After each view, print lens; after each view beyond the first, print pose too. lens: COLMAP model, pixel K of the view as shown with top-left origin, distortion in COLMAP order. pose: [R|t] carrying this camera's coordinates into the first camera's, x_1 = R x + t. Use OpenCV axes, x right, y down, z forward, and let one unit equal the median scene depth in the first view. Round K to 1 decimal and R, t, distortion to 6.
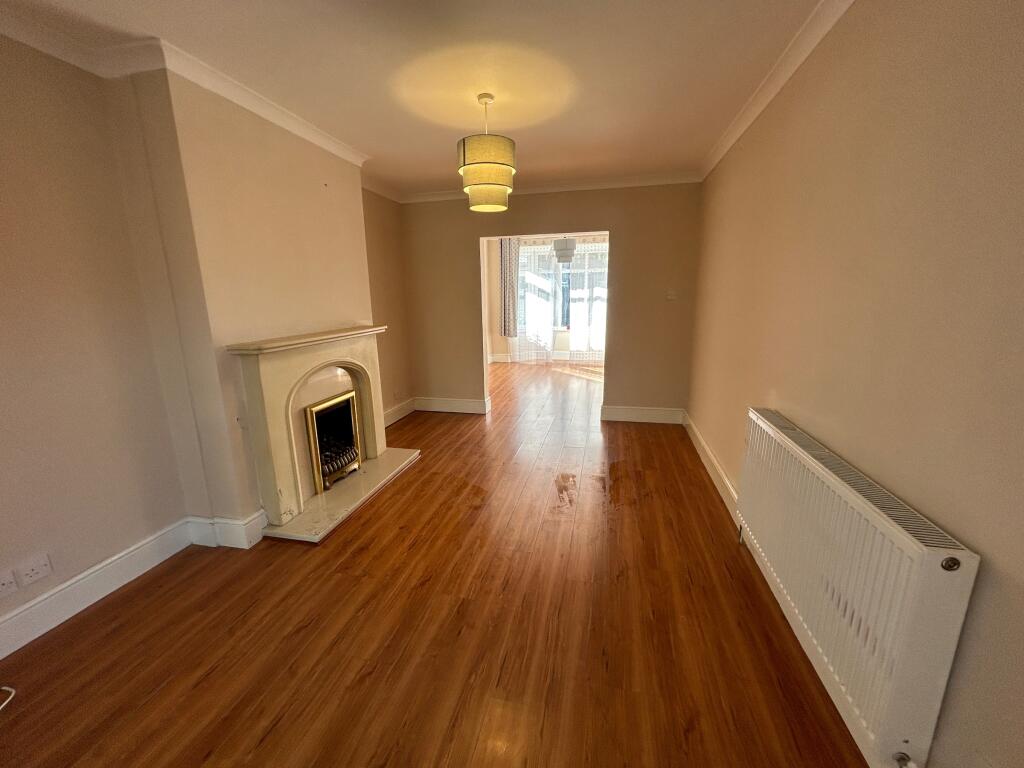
lens RADIAL K [[412.4, 0, 512.9], [0, 412.4, 384.0], [0, 0, 1]] dist [0.002595, -0.000076]
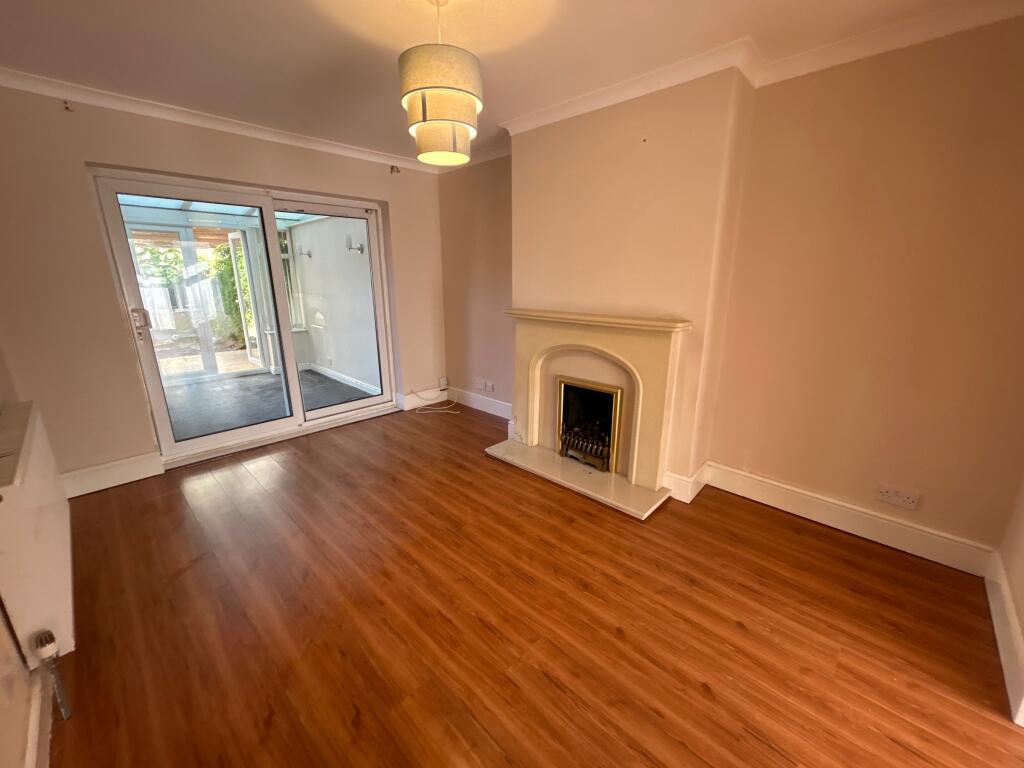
lens RADIAL K [[412.4, 0, 510.2], [0, 412.4, 382.9], [0, 0, 1]] dist [0.002595, -0.000076]
pose [[-0.516540, 0.231932, -0.824253, 0.527099], [-0.177560, 0.912680, 0.368087, -0.328535], [0.837650, 0.336487, -0.430254, 1.430883]]
